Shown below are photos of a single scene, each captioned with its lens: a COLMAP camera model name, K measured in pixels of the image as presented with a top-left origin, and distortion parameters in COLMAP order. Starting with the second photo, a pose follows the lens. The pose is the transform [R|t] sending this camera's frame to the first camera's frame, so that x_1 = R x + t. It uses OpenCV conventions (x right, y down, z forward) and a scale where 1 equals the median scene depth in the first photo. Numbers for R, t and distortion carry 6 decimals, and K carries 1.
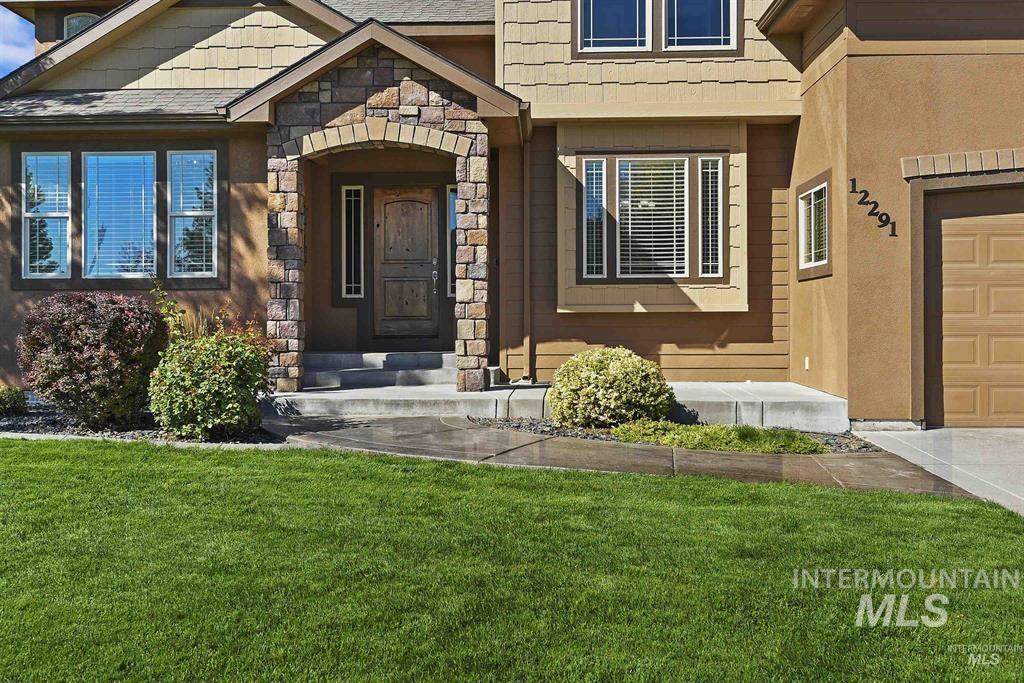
lens RADIAL K [[985.8, 0, 509.5], [0, 985.8, 336.5], [0, 0, 1]] dist [-0.013360, 0.000000]
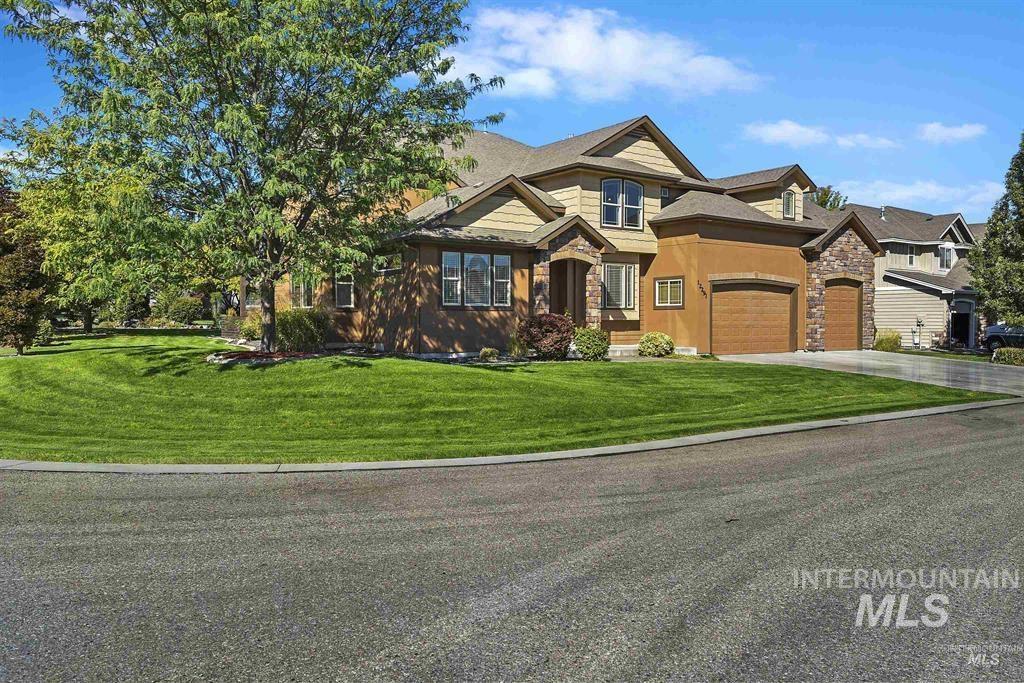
lens RADIAL K [[762.1, 0, 514.1], [0, 762.1, 340.6], [0, 0, 1]] dist [-0.008814, -0.000657]
pose [[0.786855, -0.013017, 0.617000, -1.581094], [0.005723, 0.999888, 0.013797, 0.002555], [-0.617111, -0.007326, 0.786842, -0.579601]]
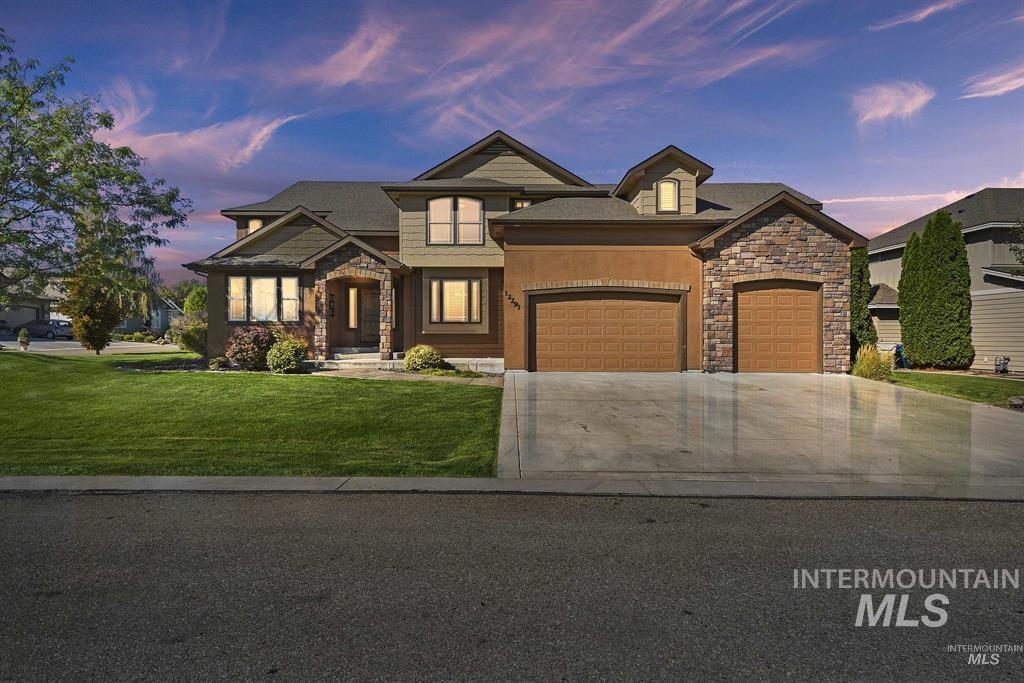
lens RADIAL K [[482.1, 0, 515.7], [0, 482.1, 343.0], [0, 0, 1]] dist [0.013773, -0.000157]
pose [[0.998676, 0.003514, 0.051322, 0.279435], [-0.003326, 0.999987, -0.003747, 0.008174], [-0.051335, 0.003571, 0.998675, -0.469288]]
